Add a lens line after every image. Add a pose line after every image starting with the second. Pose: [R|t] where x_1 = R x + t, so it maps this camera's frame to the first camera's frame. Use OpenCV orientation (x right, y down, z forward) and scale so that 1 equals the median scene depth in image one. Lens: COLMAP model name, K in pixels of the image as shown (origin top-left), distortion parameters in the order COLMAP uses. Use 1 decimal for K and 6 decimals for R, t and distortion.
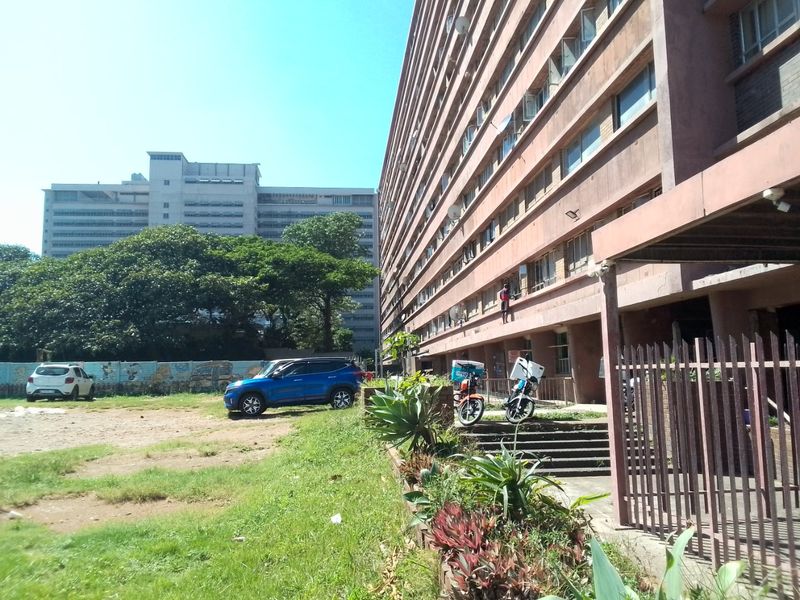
lens RADIAL K [[635.3, 0, 398.8], [0, 635.3, 306.5], [0, 0, 1]] dist [0.074938, -0.098971]
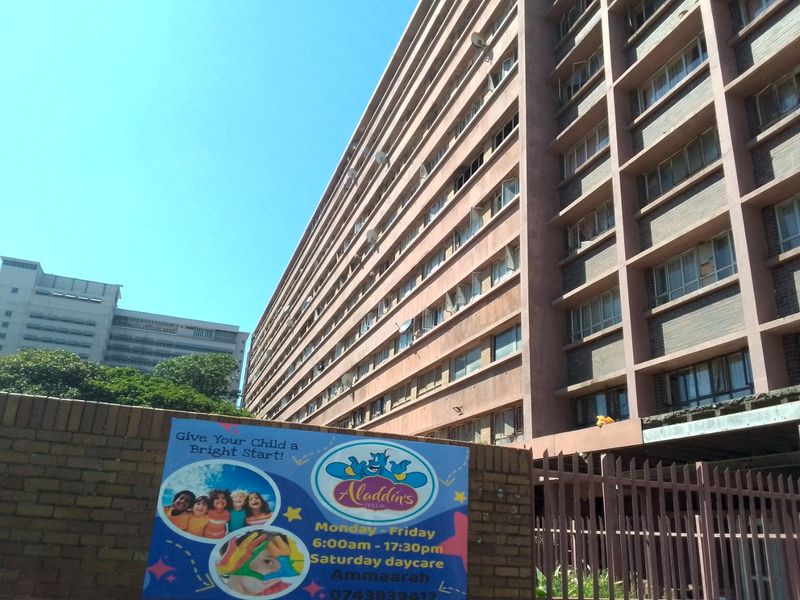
lens RADIAL K [[635.3, 0, 398.4], [0, 635.3, 296.1], [0, 0, 1]] dist [0.074938, -0.098971]
pose [[0.965764, 0.153438, 0.209181, -0.056558], [-0.098229, 0.962582, -0.252561, -0.006448], [-0.240107, 0.223367, 0.944699, -0.102747]]
